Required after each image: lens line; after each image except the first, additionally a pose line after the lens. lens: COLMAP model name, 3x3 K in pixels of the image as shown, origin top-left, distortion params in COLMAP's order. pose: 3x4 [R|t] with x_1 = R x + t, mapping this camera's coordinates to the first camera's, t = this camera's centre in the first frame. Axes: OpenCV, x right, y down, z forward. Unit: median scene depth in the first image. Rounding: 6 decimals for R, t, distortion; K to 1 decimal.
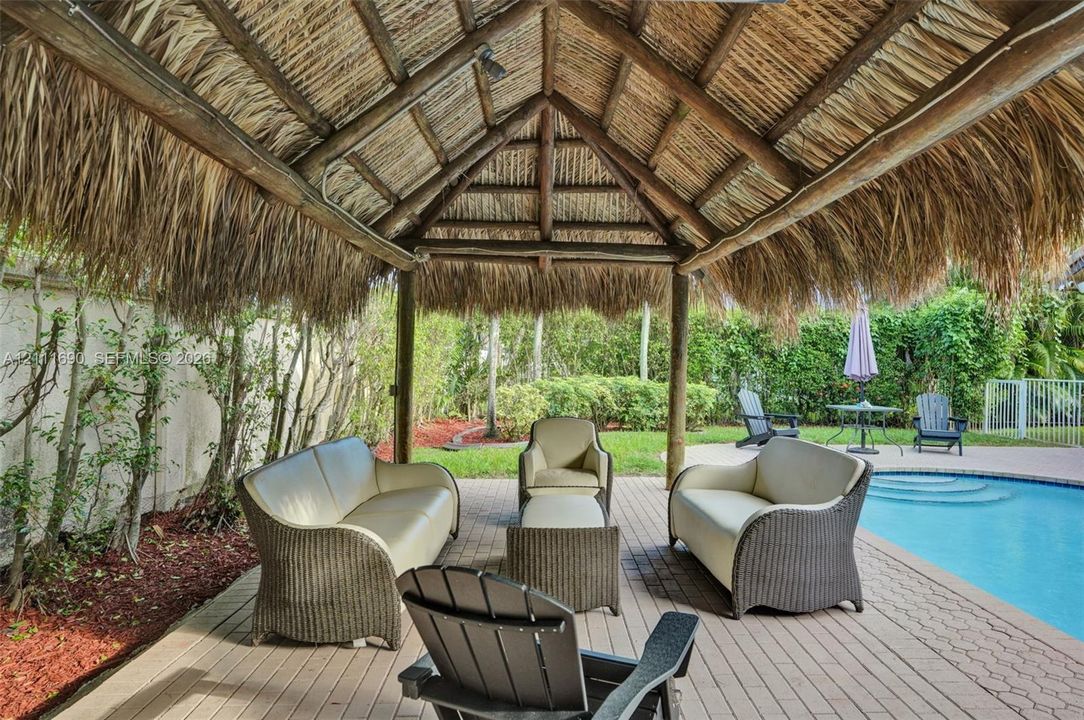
lens RADIAL K [[516.2, 0, 542.0], [0, 516.2, 360.0], [0, 0, 1]] dist [-0.001634, -0.000166]
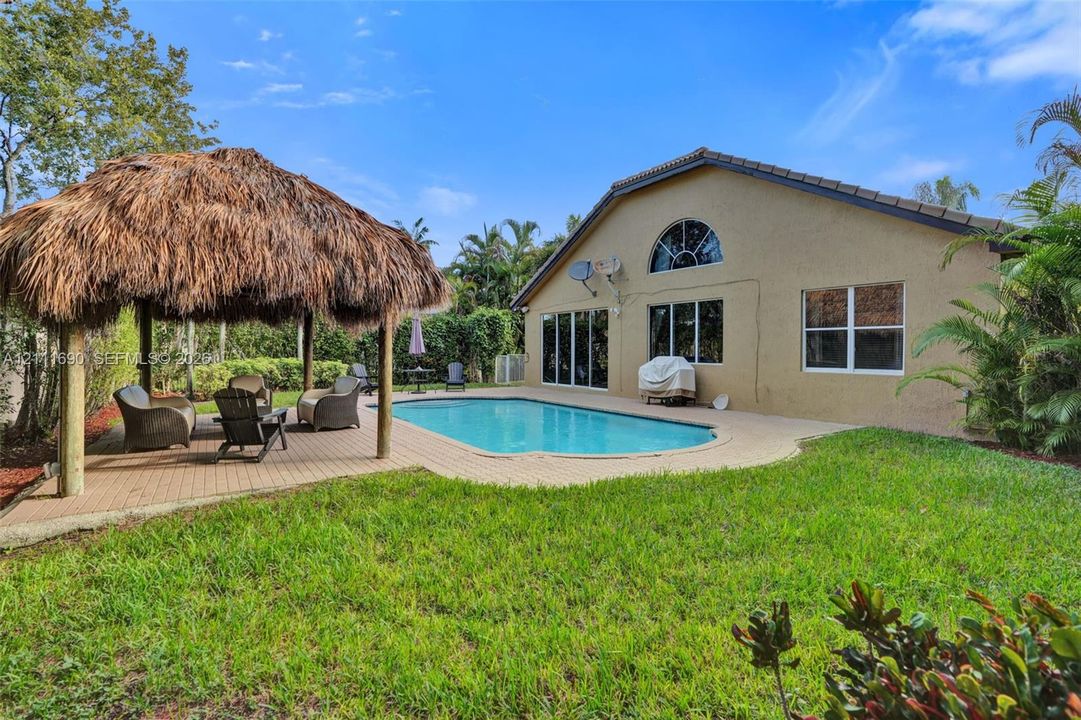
lens RADIAL K [[555.8, 0, 540.5], [0, 555.8, 360.0], [0, 0, 1]] dist [-0.002423, -0.000415]
pose [[0.852052, -0.024099, 0.522903, -0.068252], [0.012285, 0.999585, 0.026050, 0.003826], [-0.523313, -0.015772, 0.851994, -0.874577]]
